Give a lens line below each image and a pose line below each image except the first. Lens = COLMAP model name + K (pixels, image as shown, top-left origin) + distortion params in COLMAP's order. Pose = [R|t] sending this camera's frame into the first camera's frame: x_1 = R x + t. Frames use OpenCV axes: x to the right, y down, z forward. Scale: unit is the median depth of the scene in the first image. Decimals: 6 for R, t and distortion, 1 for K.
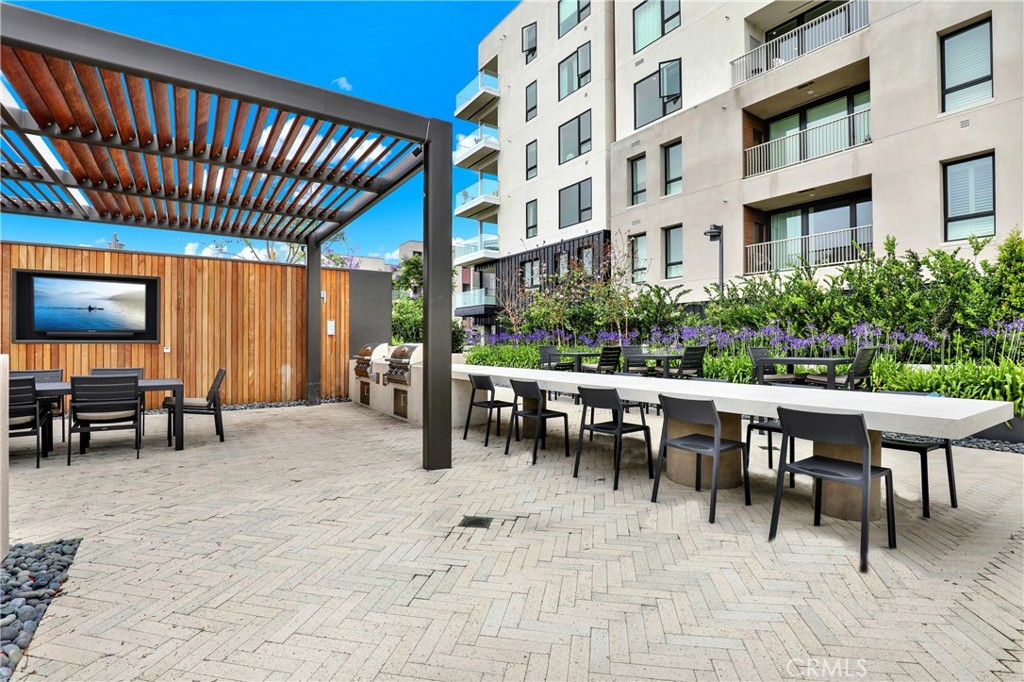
lens RADIAL K [[479.6, 0, 510.2], [0, 479.6, 341.6], [0, 0, 1]] dist [-0.039986, 0.009630]
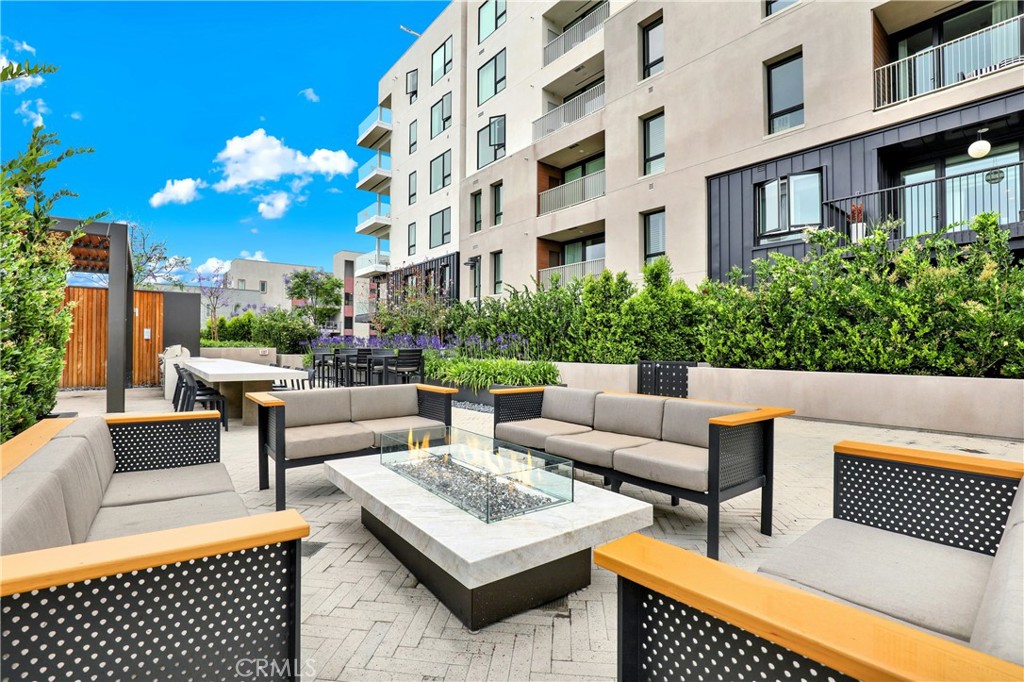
lens RADIAL K [[468.8, 0, 508.7], [0, 468.8, 343.7], [0, 0, 1]] dist [-0.038370, 0.008067]
pose [[0.997921, 0.007905, 0.063964, 0.277101], [-0.007701, 0.999964, -0.003435, -0.001872], [-0.063989, 0.002935, 0.997946, -0.188453]]
